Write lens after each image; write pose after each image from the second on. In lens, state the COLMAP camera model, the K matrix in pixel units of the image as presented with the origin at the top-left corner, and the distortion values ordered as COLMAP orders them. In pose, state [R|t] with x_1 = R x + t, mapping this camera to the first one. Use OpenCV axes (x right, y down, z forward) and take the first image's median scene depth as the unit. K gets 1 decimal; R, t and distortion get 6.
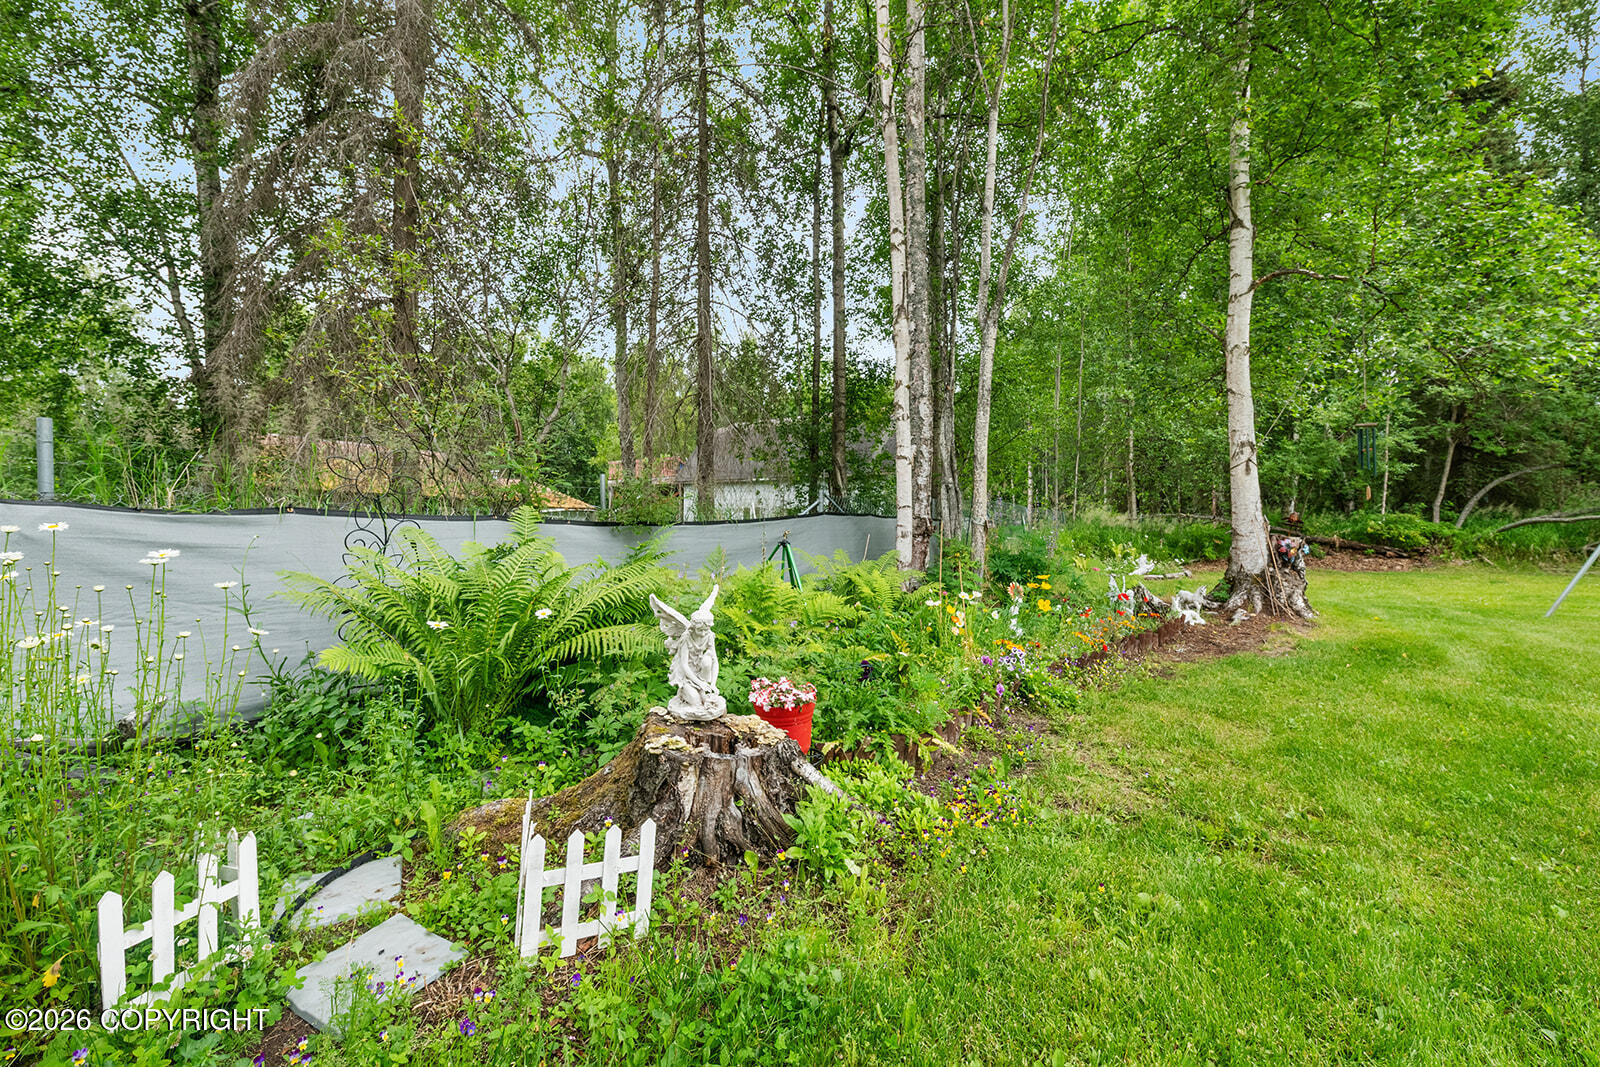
lens RADIAL K [[642.3, 0, 800.2], [0, 642.3, 523.1], [0, 0, 1]] dist [-0.012822, -0.002659]
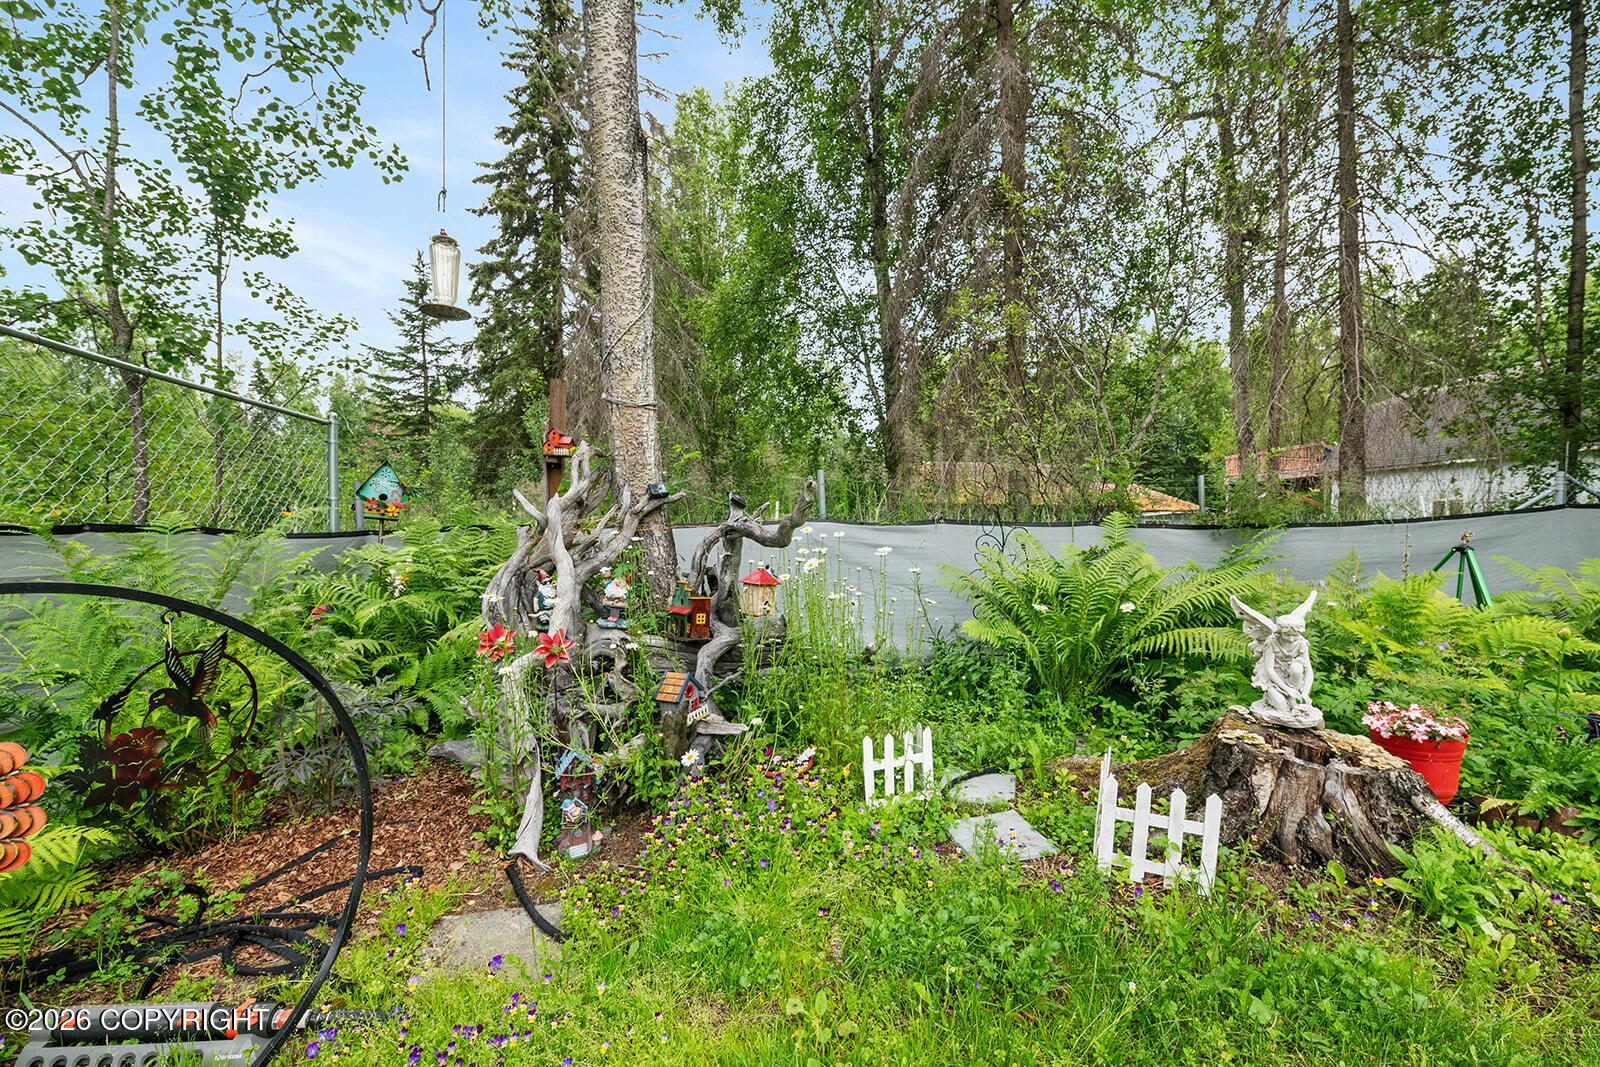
lens RADIAL K [[653.0, 0, 807.9], [0, 653.0, 531.6], [0, 0, 1]] dist [-0.012481, -0.000544]
pose [[0.645643, -0.011771, -0.763548, 0.113071], [0.016136, 0.999868, -0.001770, -0.000056], [0.763469, -0.011178, 0.645748, -0.168238]]
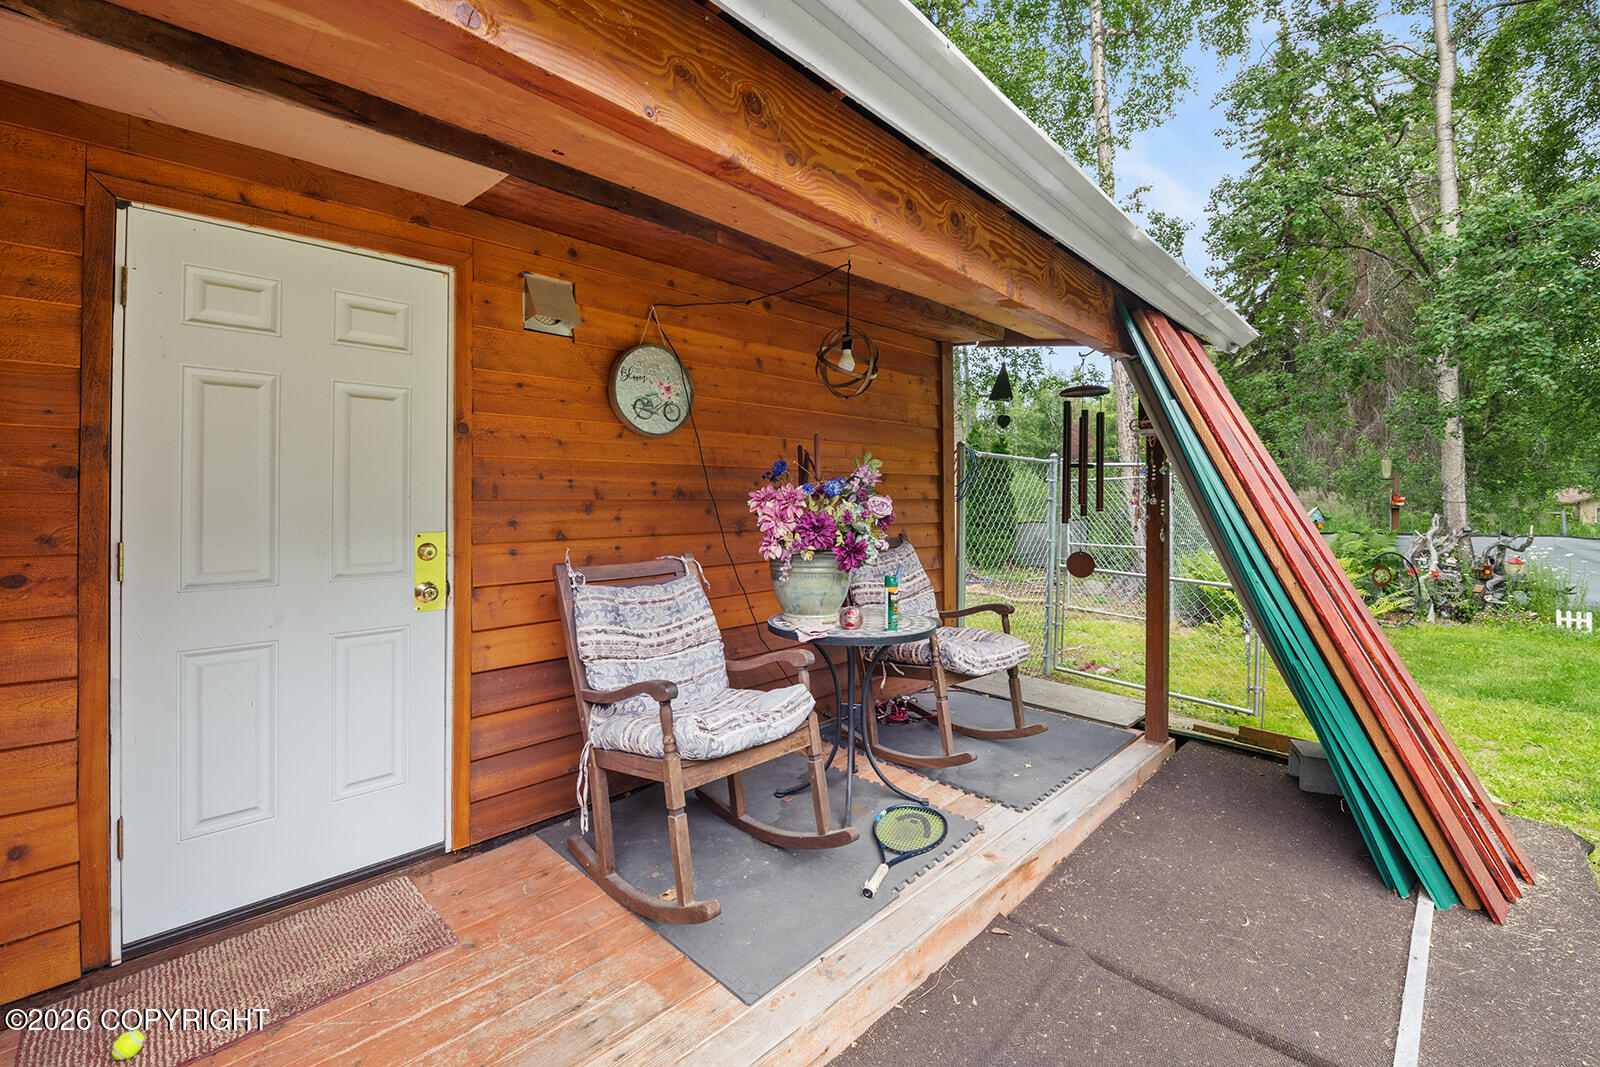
lens RADIAL K [[686.6, 0, 801.3], [0, 686.6, 506.6], [0, 0, 1]] dist [0.000195, -0.000090]
pose [[-0.186791, -0.004914, -0.982387, 3.450669], [0.000119, 0.999987, -0.005024, -0.190555], [0.982400, -0.001055, -0.186788, -2.515591]]
